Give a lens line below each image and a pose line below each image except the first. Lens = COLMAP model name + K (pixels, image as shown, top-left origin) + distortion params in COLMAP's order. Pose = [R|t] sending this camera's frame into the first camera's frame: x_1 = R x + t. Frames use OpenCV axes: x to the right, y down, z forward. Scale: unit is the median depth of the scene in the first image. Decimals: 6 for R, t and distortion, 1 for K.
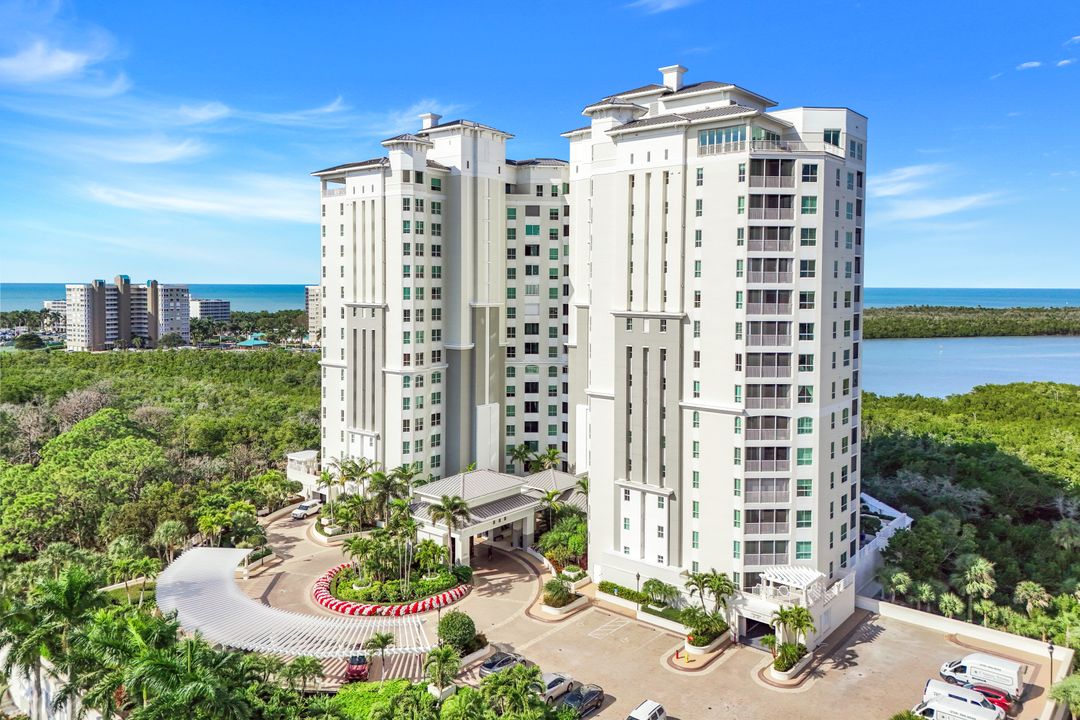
lens RADIAL K [[775.1, 0, 538.9], [0, 775.1, 313.7], [0, 0, 1]] dist [0.065121, 0.000095]
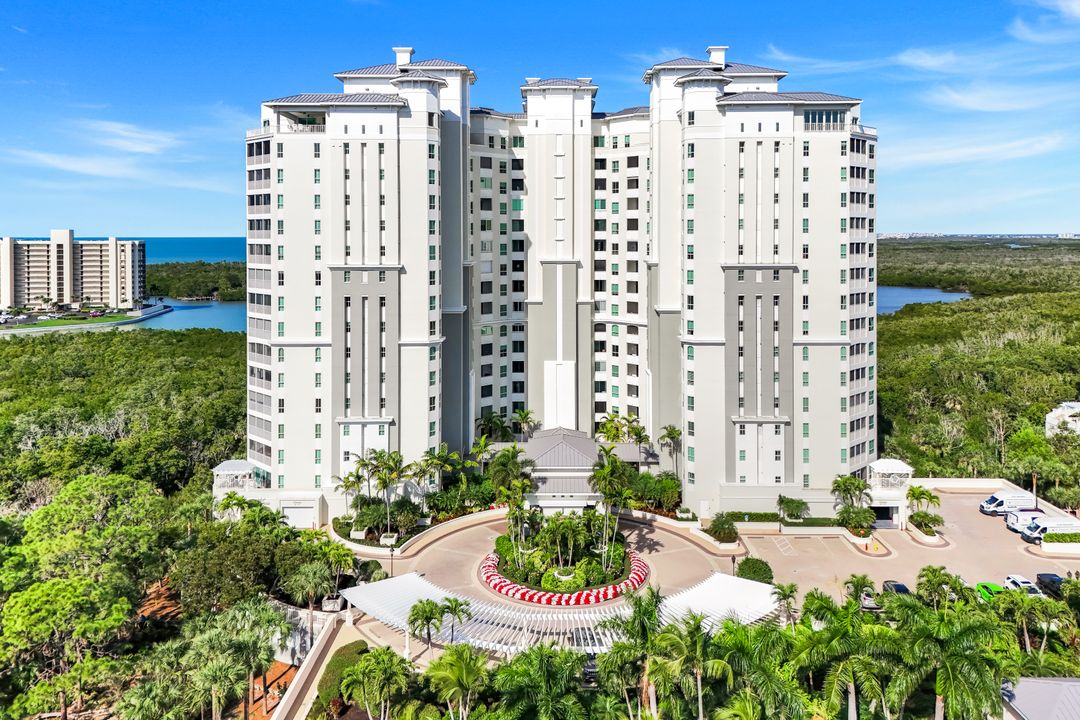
lens RADIAL K [[808.5, 0, 547.6], [0, 808.5, 251.1], [0, 0, 1]] dist [0.041809, -0.000872]
pose [[0.776461, -0.020052, 0.629846, -0.813788], [0.031991, 0.999459, -0.007619, -0.020842], [-0.629353, 0.026065, 0.776682, 0.265420]]
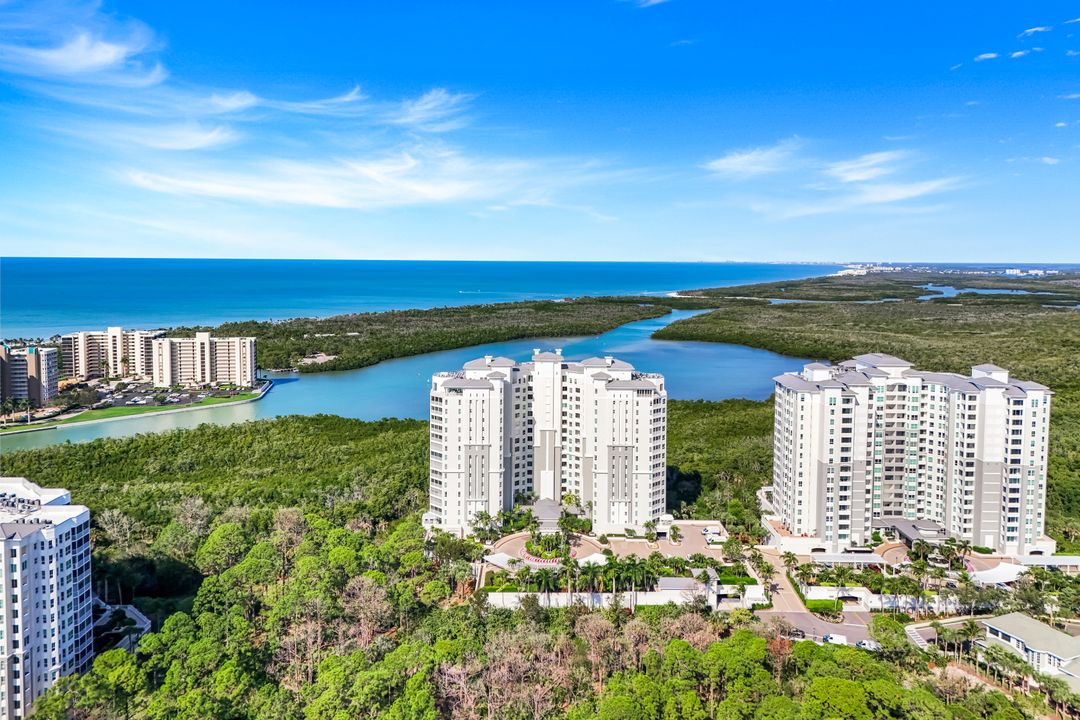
lens RADIAL K [[775.1, 0, 538.9], [0, 775.1, 313.7], [0, 0, 1]] dist [0.065121, 0.000095]
pose [[0.771739, -0.046490, 0.634238, -1.994302], [0.023437, 0.998726, 0.044689, -0.650978], [-0.635507, -0.019623, 0.771846, -1.149902]]
